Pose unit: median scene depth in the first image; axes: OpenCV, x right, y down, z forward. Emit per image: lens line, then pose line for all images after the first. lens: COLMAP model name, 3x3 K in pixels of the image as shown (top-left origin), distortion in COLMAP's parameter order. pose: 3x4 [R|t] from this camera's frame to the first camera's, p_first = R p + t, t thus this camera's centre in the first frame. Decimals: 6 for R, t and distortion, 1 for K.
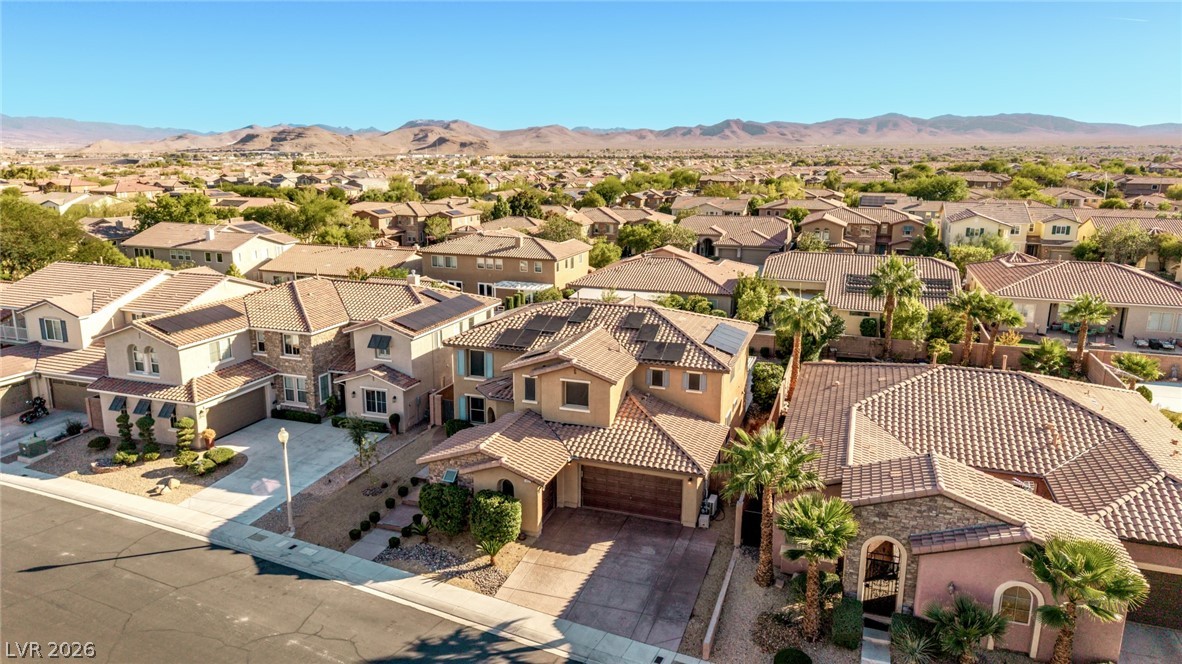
lens RADIAL K [[791.4, 0, 586.7], [0, 791.4, 326.7], [0, 0, 1]] dist [0.046658, -0.055240]
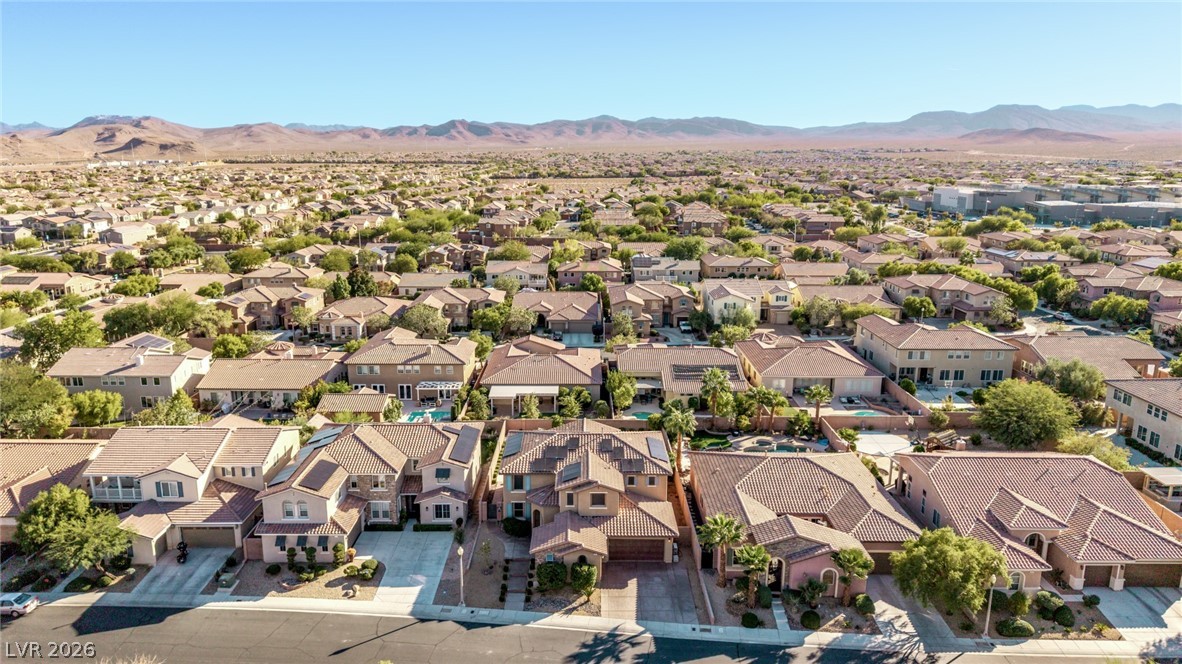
lens RADIAL K [[791.4, 0, 588.4], [0, 791.4, 325.7], [0, 0, 1]] dist [0.046658, -0.055240]
pose [[0.943682, -0.074817, 0.322283, -0.479127], [0.074075, 0.997146, 0.014584, -0.276190], [-0.322454, 0.010111, 0.946531, -0.584961]]
